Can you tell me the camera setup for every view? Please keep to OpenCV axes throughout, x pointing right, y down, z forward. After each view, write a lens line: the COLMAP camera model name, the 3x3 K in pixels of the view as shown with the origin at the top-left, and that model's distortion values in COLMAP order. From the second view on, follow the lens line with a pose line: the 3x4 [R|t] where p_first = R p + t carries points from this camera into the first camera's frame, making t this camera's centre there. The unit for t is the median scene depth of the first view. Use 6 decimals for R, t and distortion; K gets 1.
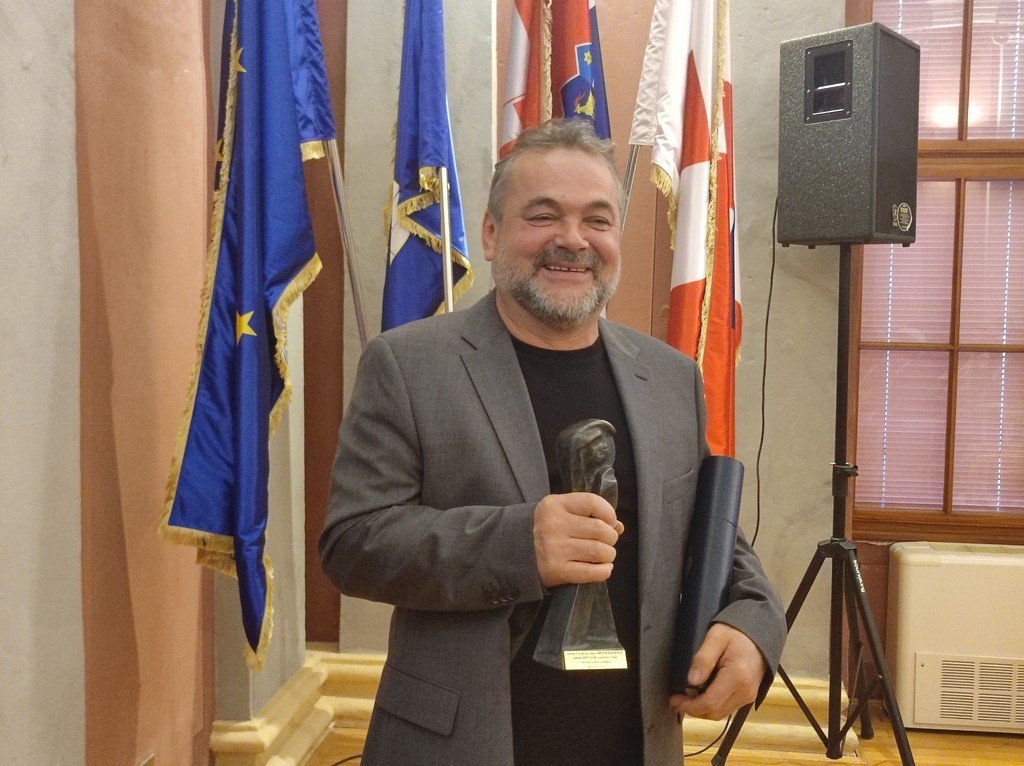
lens RADIAL K [[1106.8, 0, 501.7], [0, 1106.8, 369.5], [0, 0, 1]] dist [0.046483, -0.109078]
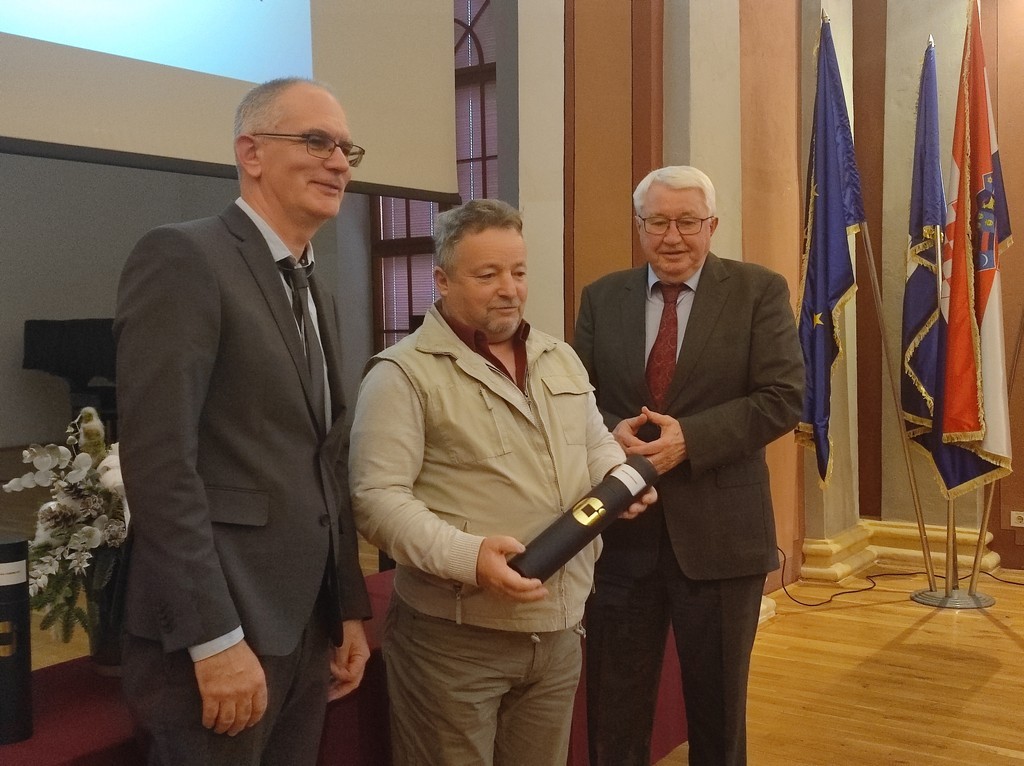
lens RADIAL K [[1180.7, 0, 511.2], [0, 1180.7, 381.6], [0, 0, 1]] dist [0.046215, -0.063580]
pose [[0.878267, -0.003219, -0.478160, 0.259290], [0.003659, 0.999993, -0.000010, 0.059821], [0.478157, -0.001741, 0.878273, -0.977200]]
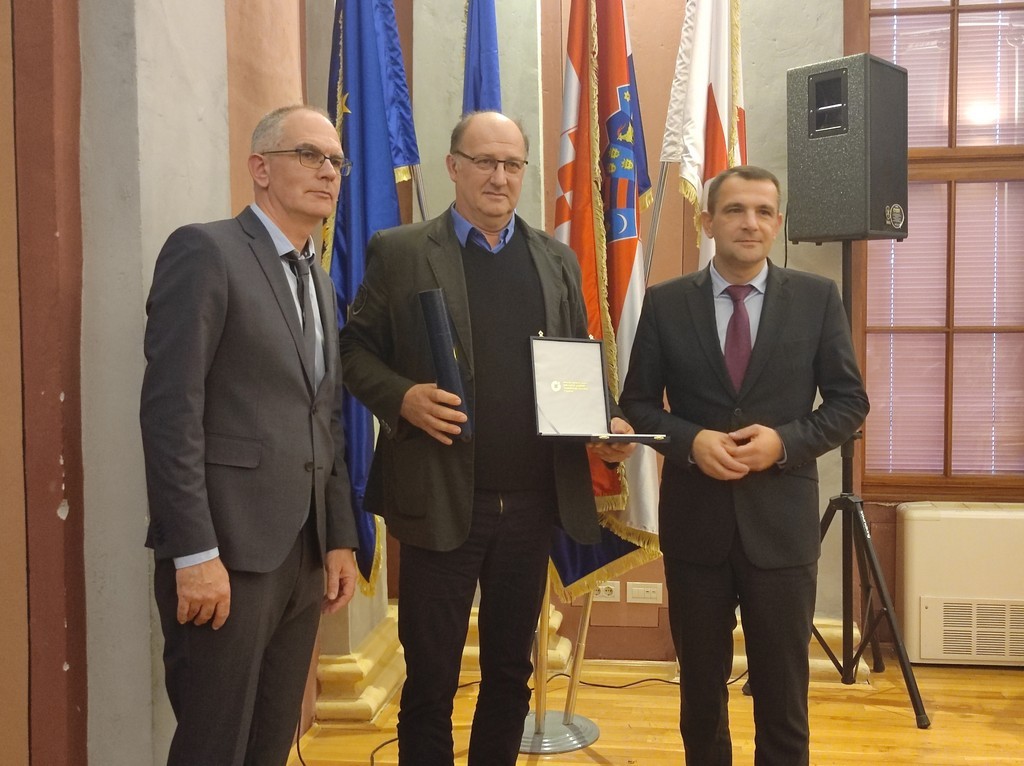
lens RADIAL K [[1143.8, 0, 509.1], [0, 1143.8, 380.6], [0, 0, 1]] dist [0.029548, -0.034853]
pose [[0.999647, -0.022032, -0.014844, -0.033657], [0.022007, 0.999756, -0.001838, 0.031091], [0.014880, 0.001511, 0.999888, -0.228605]]
